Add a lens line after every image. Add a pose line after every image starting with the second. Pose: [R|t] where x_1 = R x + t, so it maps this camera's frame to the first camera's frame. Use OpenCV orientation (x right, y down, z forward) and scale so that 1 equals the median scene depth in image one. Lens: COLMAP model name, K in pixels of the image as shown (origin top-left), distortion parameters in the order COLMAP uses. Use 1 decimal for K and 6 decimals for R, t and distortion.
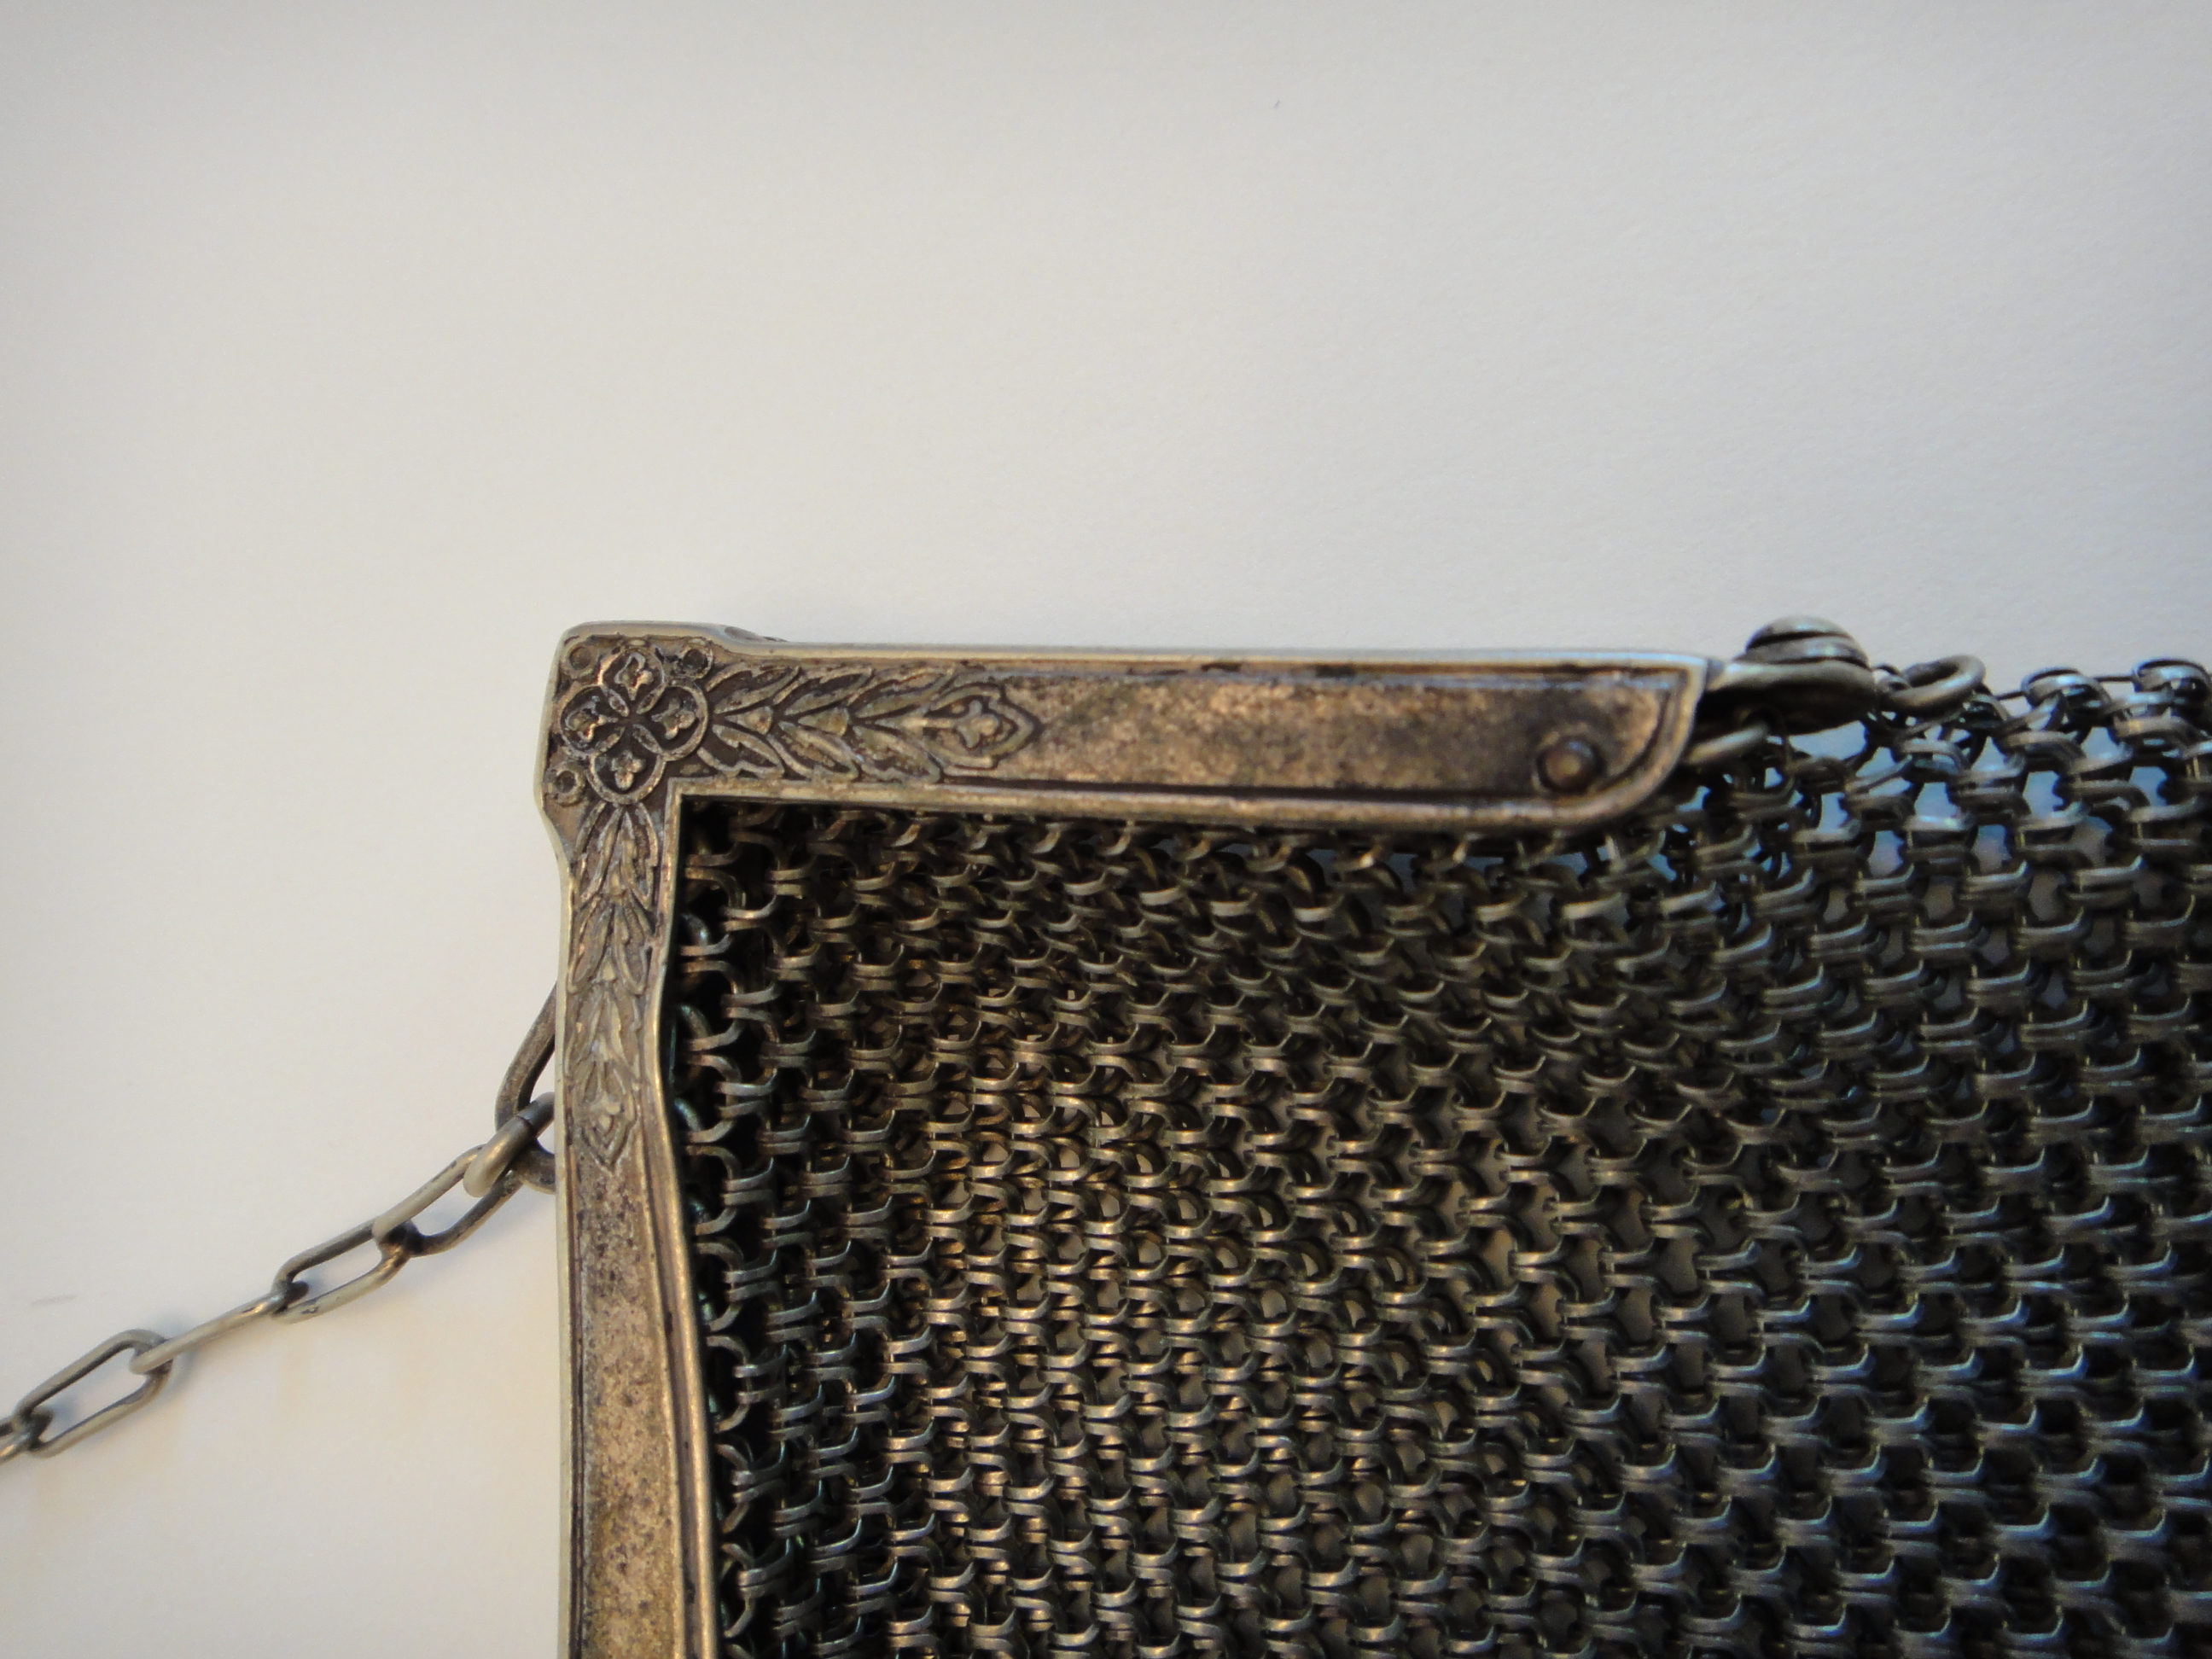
lens RADIAL K [[1638.9, 0, 1118.4], [0, 1638.9, 830.1], [0, 0, 1]] dist [0.011338, -0.000231]
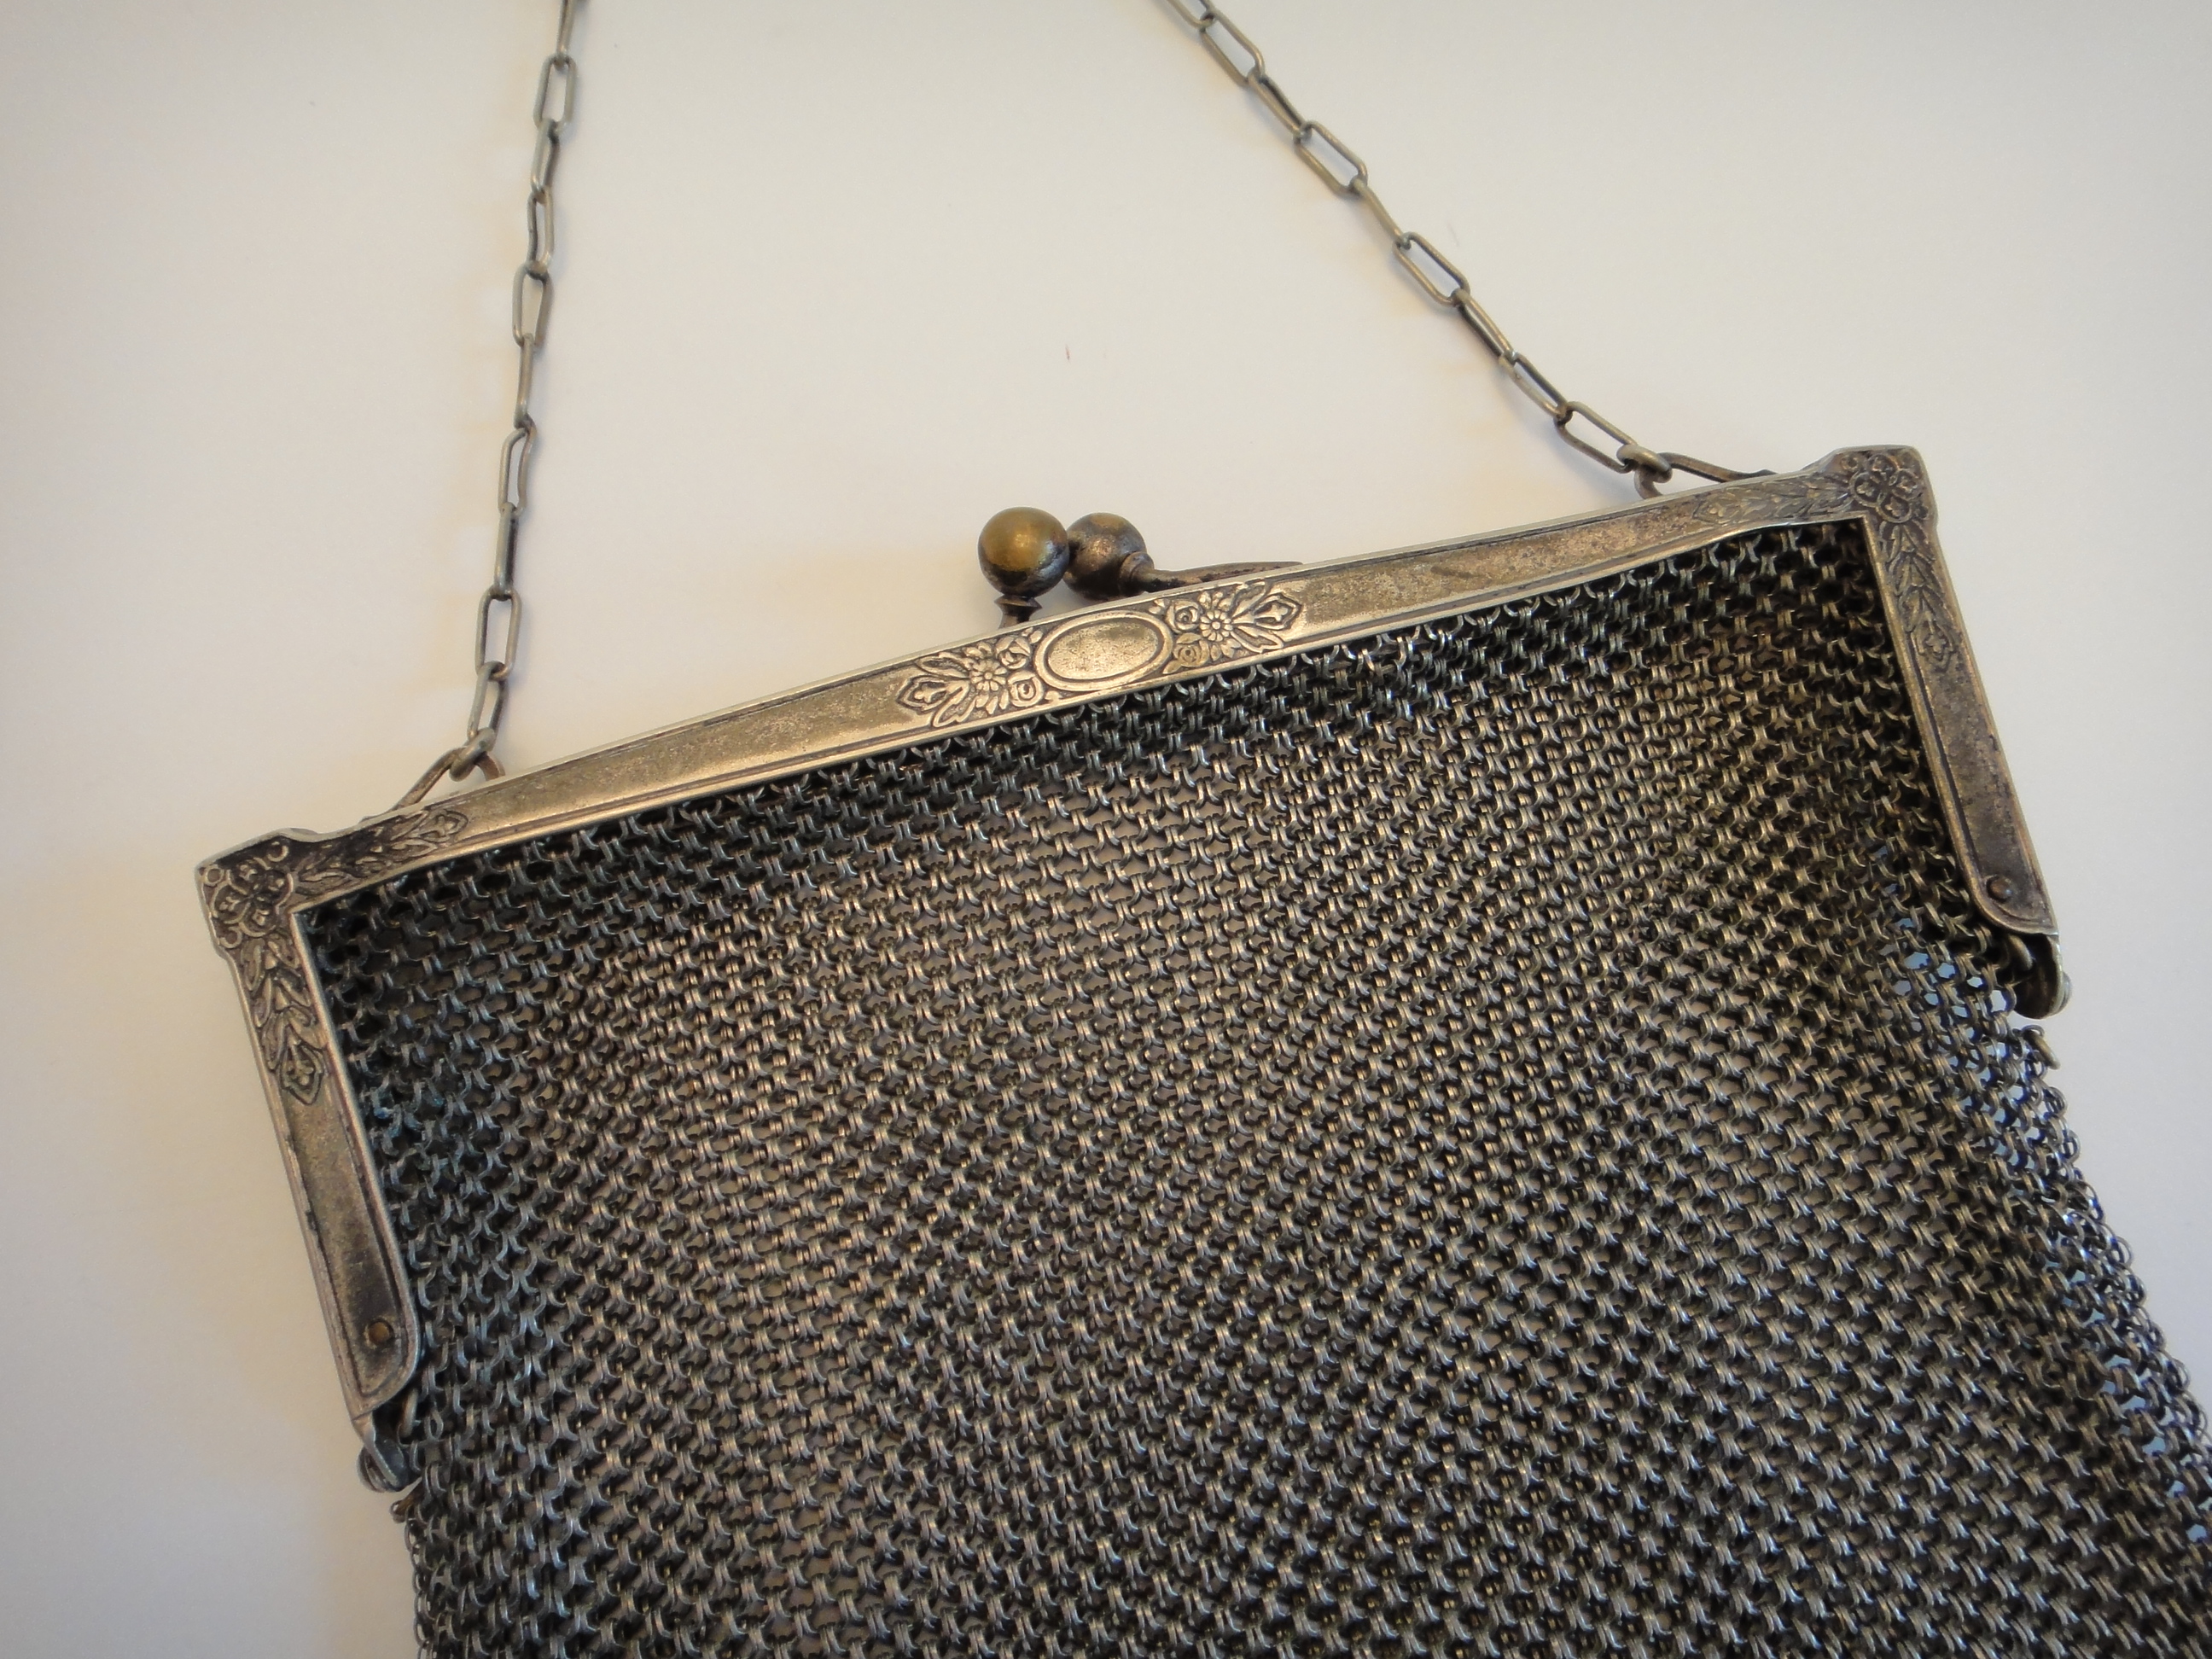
lens RADIAL K [[1638.9, 0, 1085.8], [0, 1638.9, 828.3], [0, 0, 1]] dist [0.011338, -0.000231]
pose [[0.173998, 0.984719, -0.007259, -0.023072], [-0.984277, 0.174138, 0.029572, 1.004699], [0.030384, 0.001999, 0.999536, -1.219192]]
